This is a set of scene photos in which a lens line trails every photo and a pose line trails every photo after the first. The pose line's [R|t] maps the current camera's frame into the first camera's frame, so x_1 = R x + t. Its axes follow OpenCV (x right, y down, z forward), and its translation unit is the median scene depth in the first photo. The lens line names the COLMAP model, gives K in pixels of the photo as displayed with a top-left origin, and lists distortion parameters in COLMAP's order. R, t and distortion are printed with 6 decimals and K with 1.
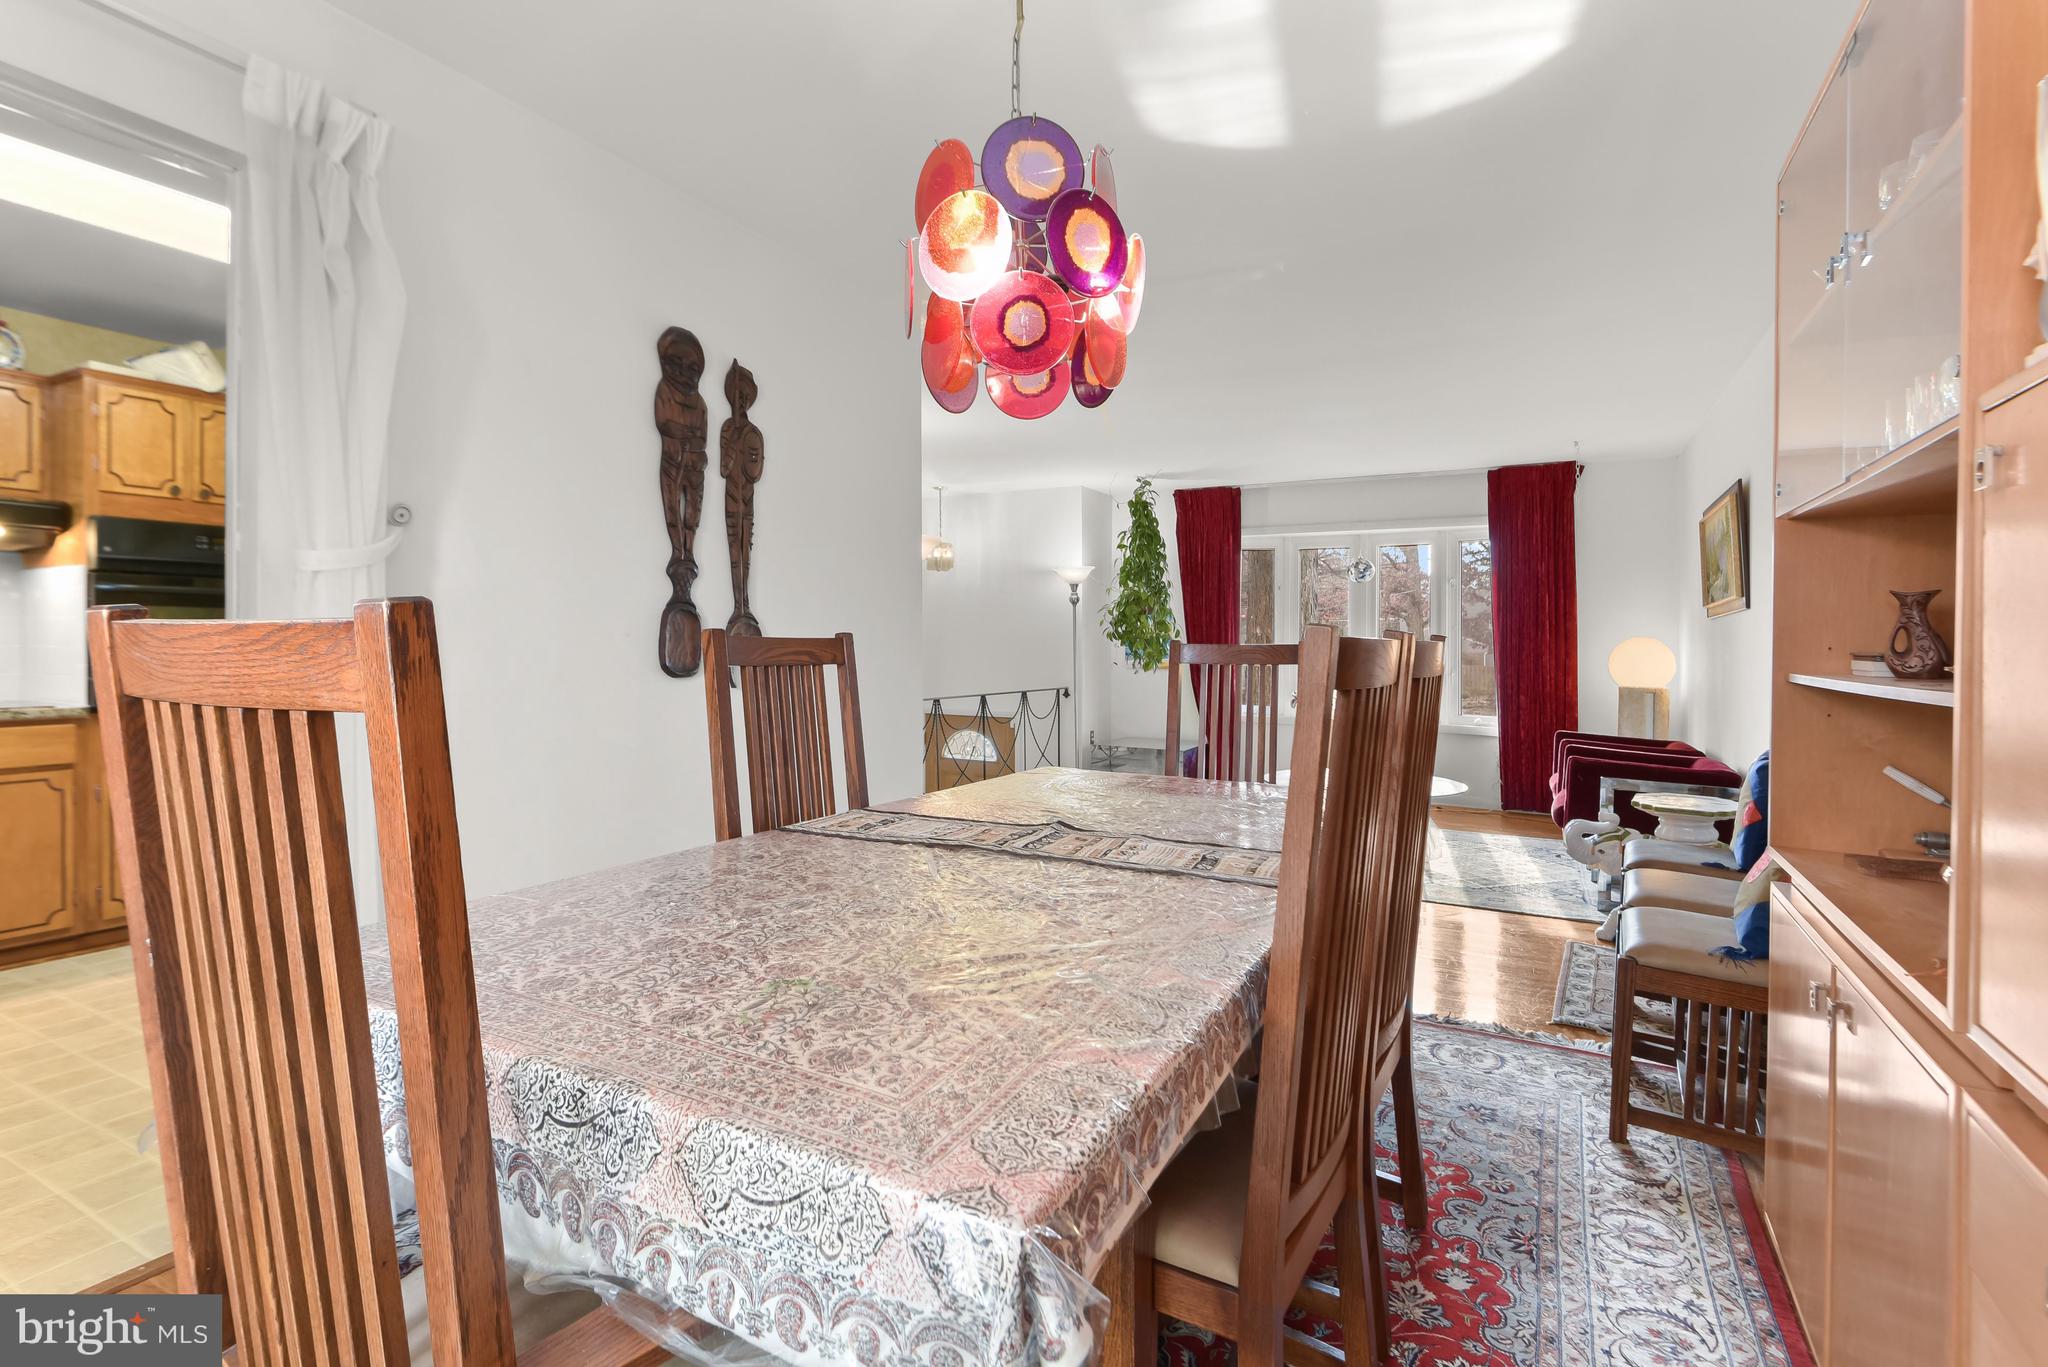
lens RADIAL K [[936.3, 0, 1024.0], [0, 936.3, 642.6], [0, 0, 1]] dist [0.009254, -0.000591]
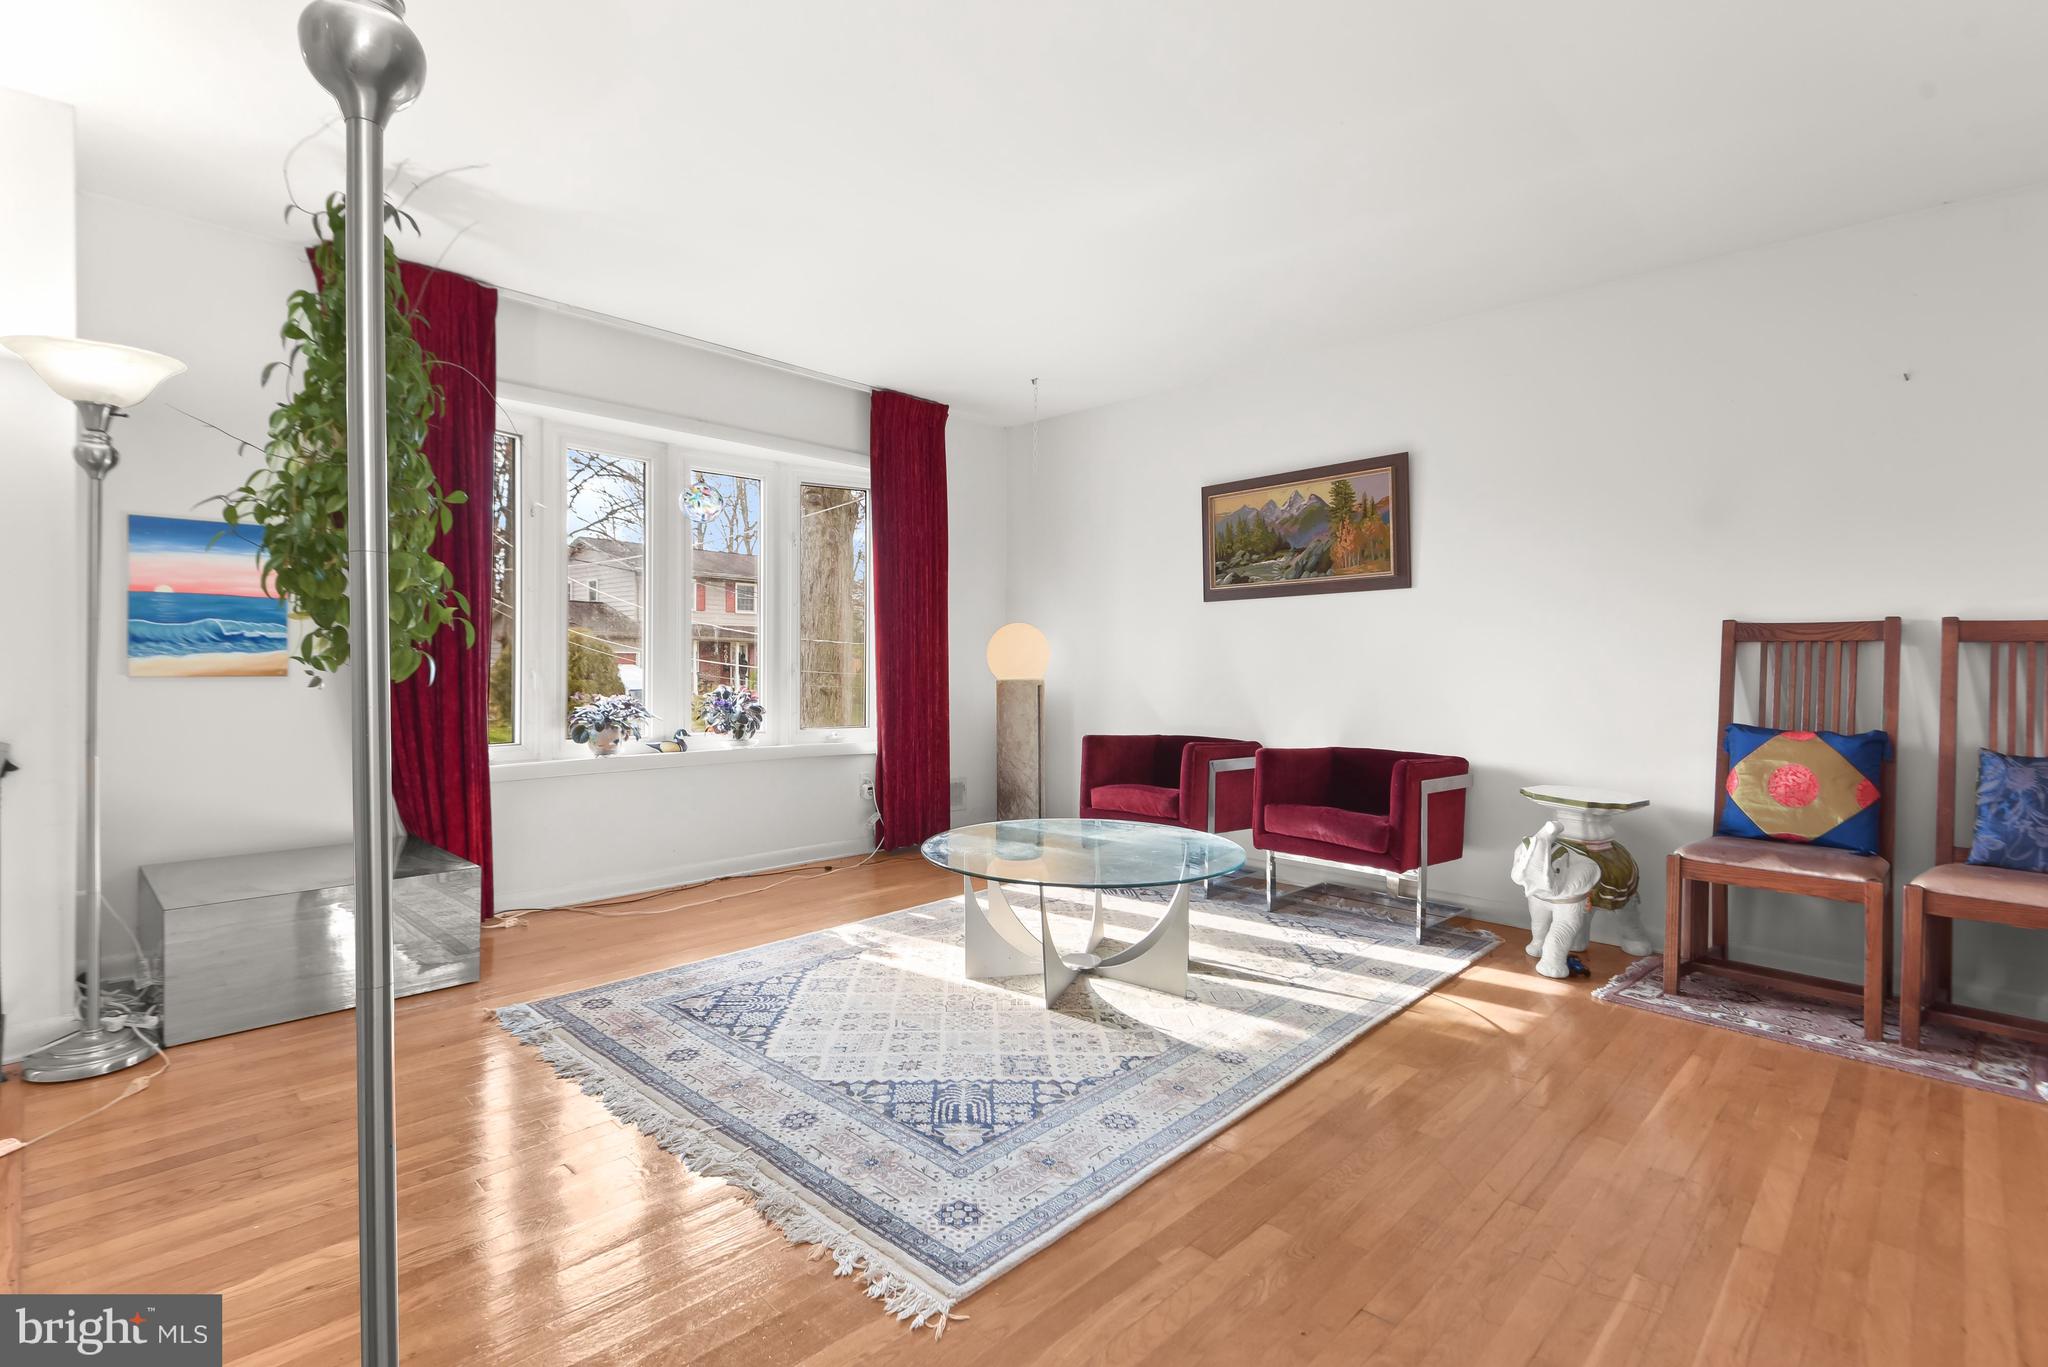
lens RADIAL K [[936.3, 0, 1014.0], [0, 936.3, 678.7], [0, 0, 1]] dist [0.009254, -0.000591]
pose [[0.278077, -0.026518, 0.960193, -0.163035], [-0.010837, 0.999469, 0.030741, 0.015813], [-0.960498, -0.018954, 0.277642, 0.640463]]
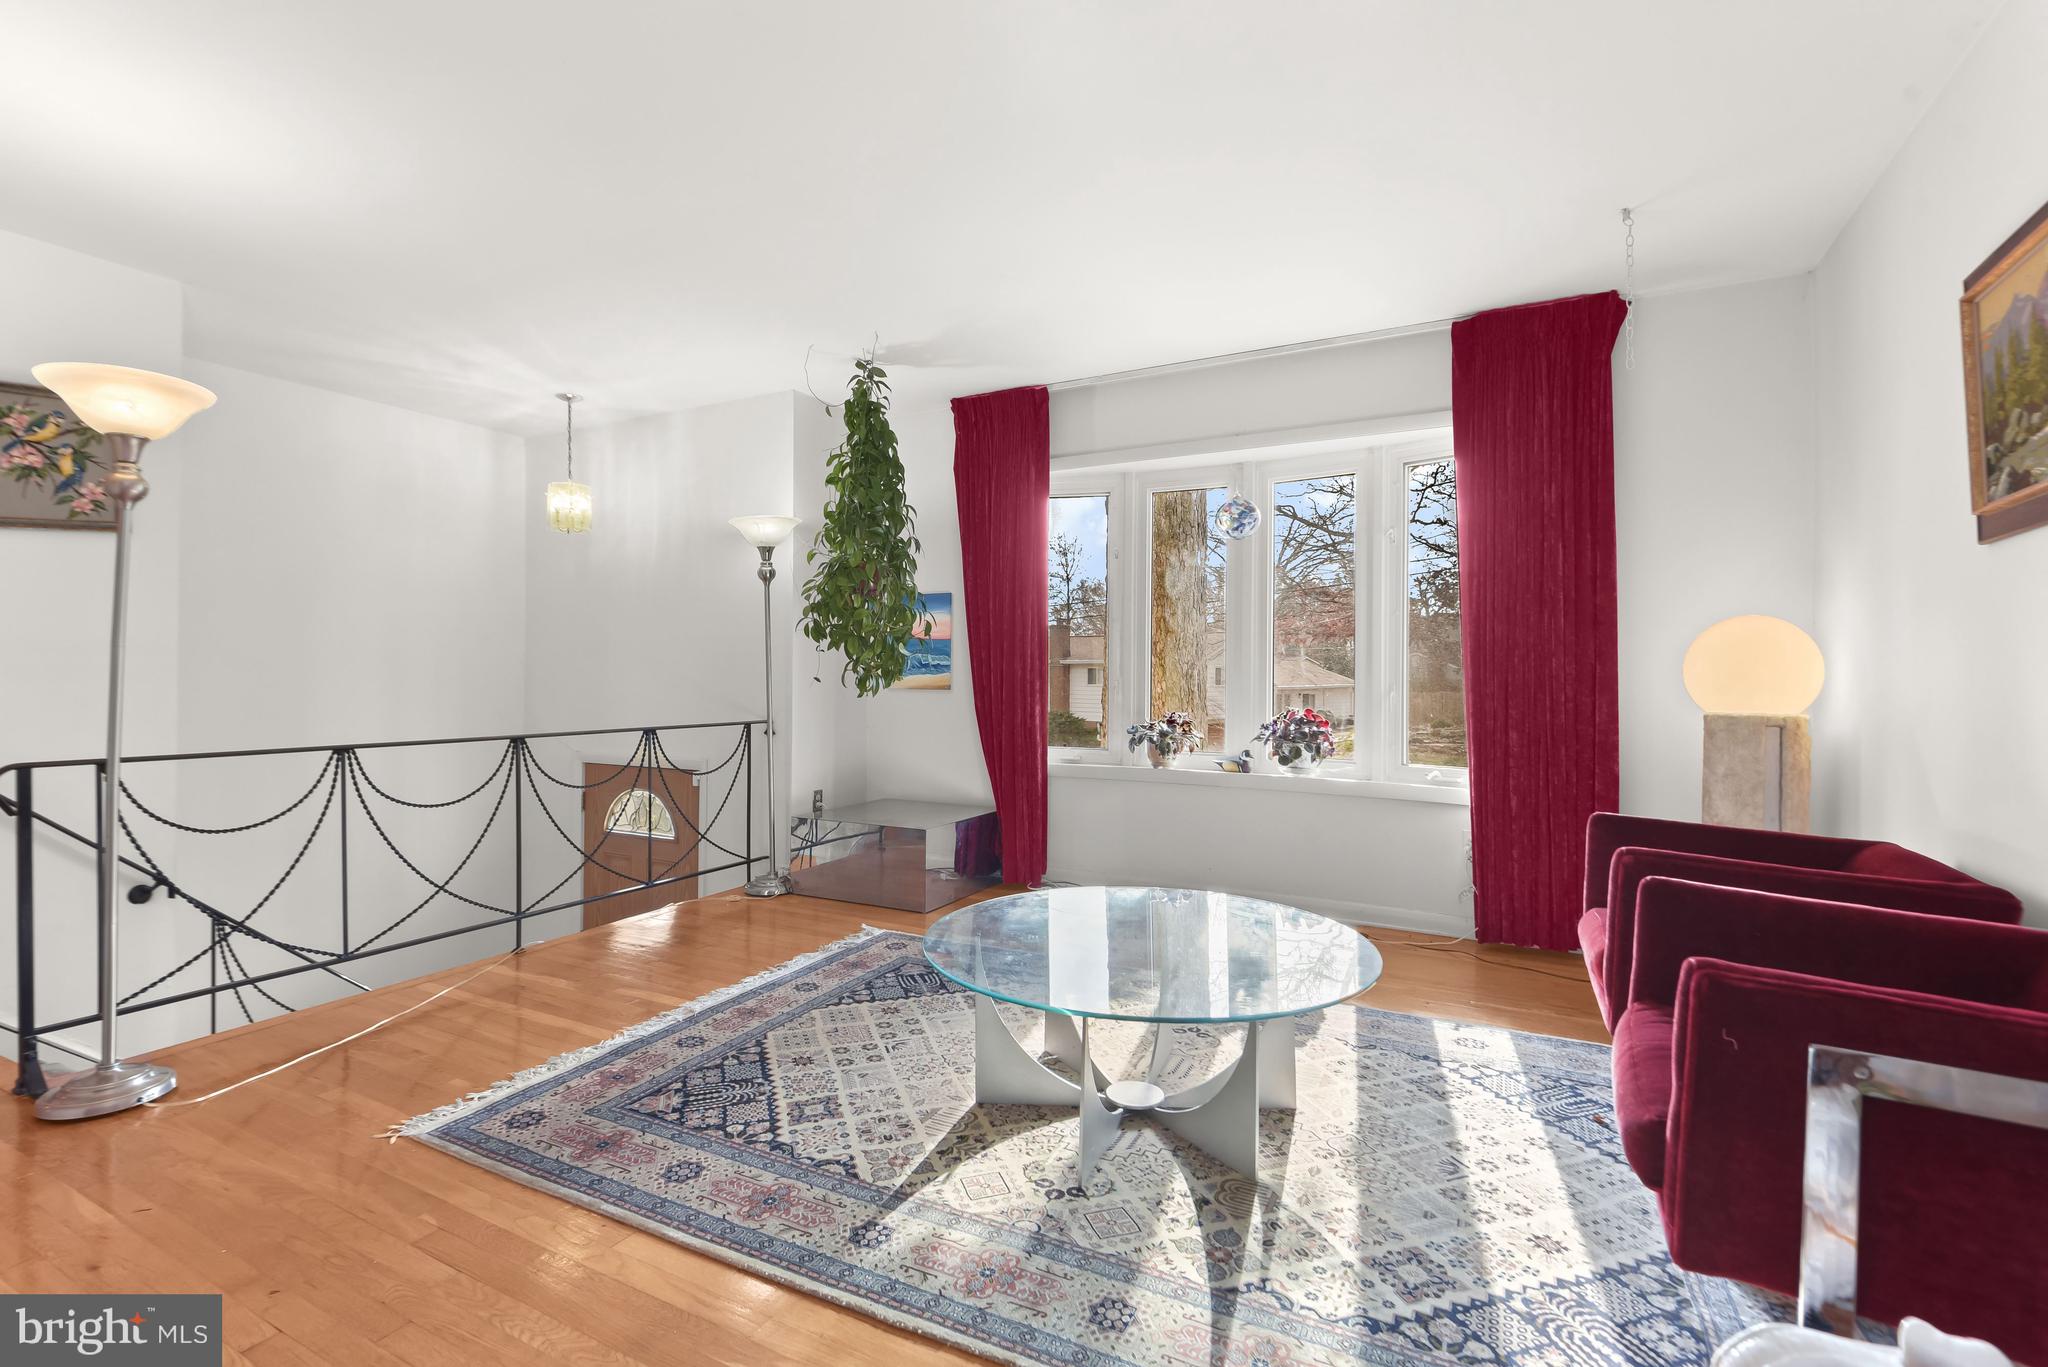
lens RADIAL K [[936.3, 0, 1014.7], [0, 936.3, 679.2], [0, 0, 1]] dist [0.009254, -0.000591]
pose [[0.999935, -0.006941, 0.009046, 0.214748], [0.006808, 0.999870, 0.014629, 0.014825], [-0.009146, -0.014566, 0.999852, 0.416137]]
